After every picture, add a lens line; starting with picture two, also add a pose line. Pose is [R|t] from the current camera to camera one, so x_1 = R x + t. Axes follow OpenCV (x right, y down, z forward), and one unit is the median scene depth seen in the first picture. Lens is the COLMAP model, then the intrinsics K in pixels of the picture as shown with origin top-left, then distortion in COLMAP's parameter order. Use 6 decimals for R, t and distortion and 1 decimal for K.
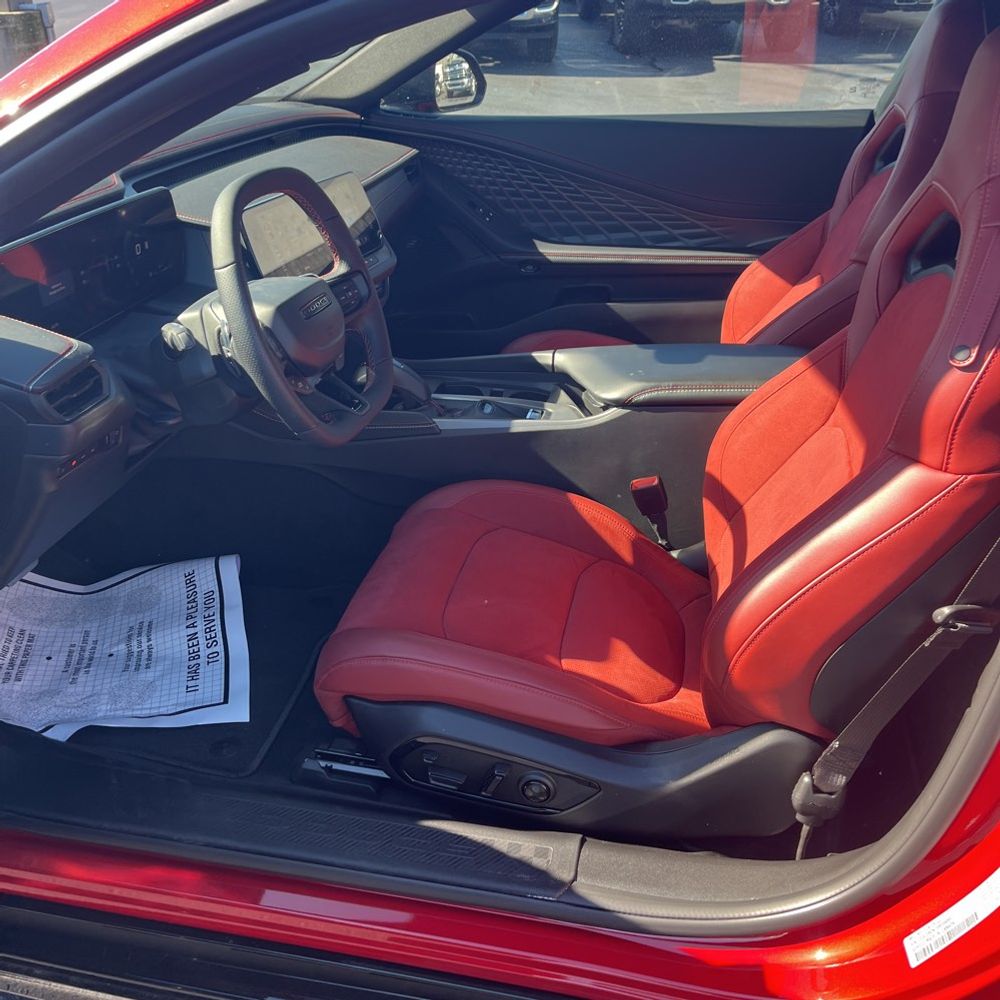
lens RADIAL K [[1006.0, 0, 501.9], [0, 1006.0, 499.8], [0, 0, 1]] dist [0.027238, 0.000000]
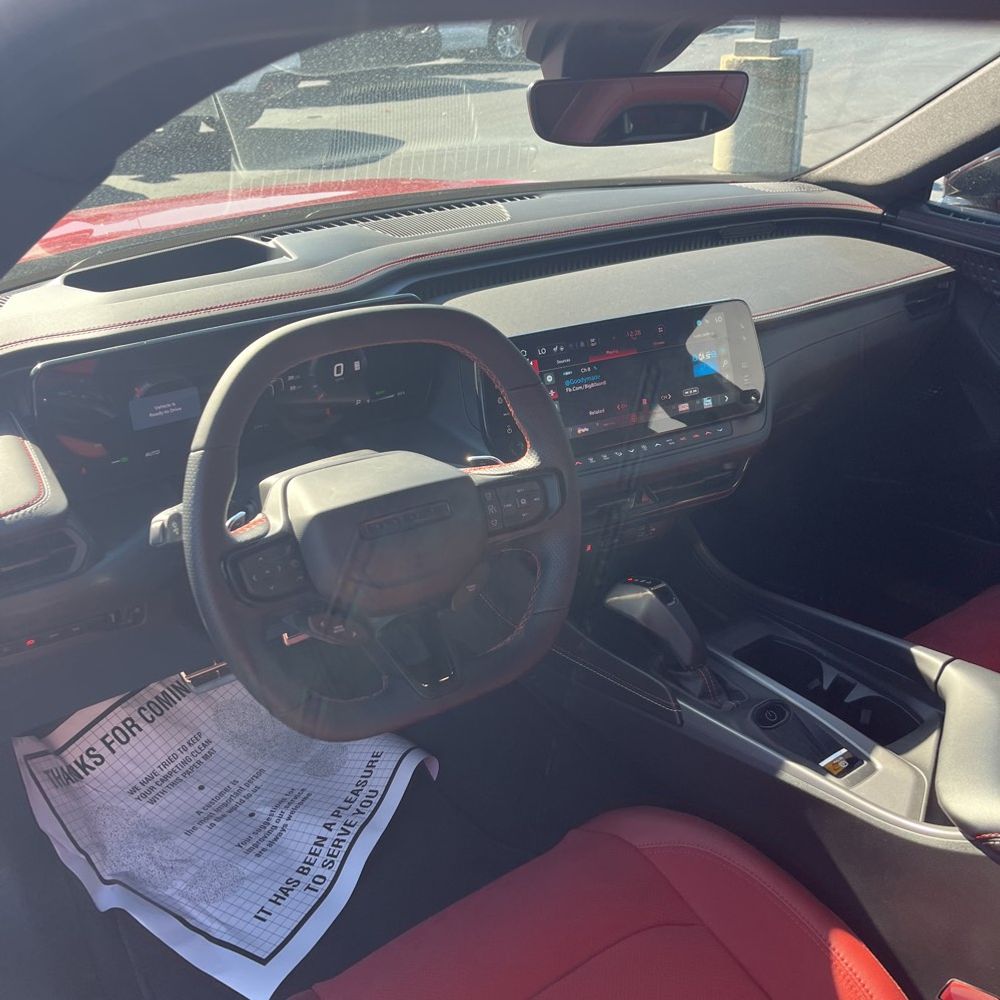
lens RADIAL K [[1006.0, 0, 501.5], [0, 1006.0, 502.7], [0, 0, 1]] dist [0.027238, 0.000000]
pose [[0.740866, 0.282670, -0.609275, 0.205515], [-0.301034, 0.950659, 0.075003, -0.218088], [0.600414, 0.127845, 0.789404, 0.423081]]
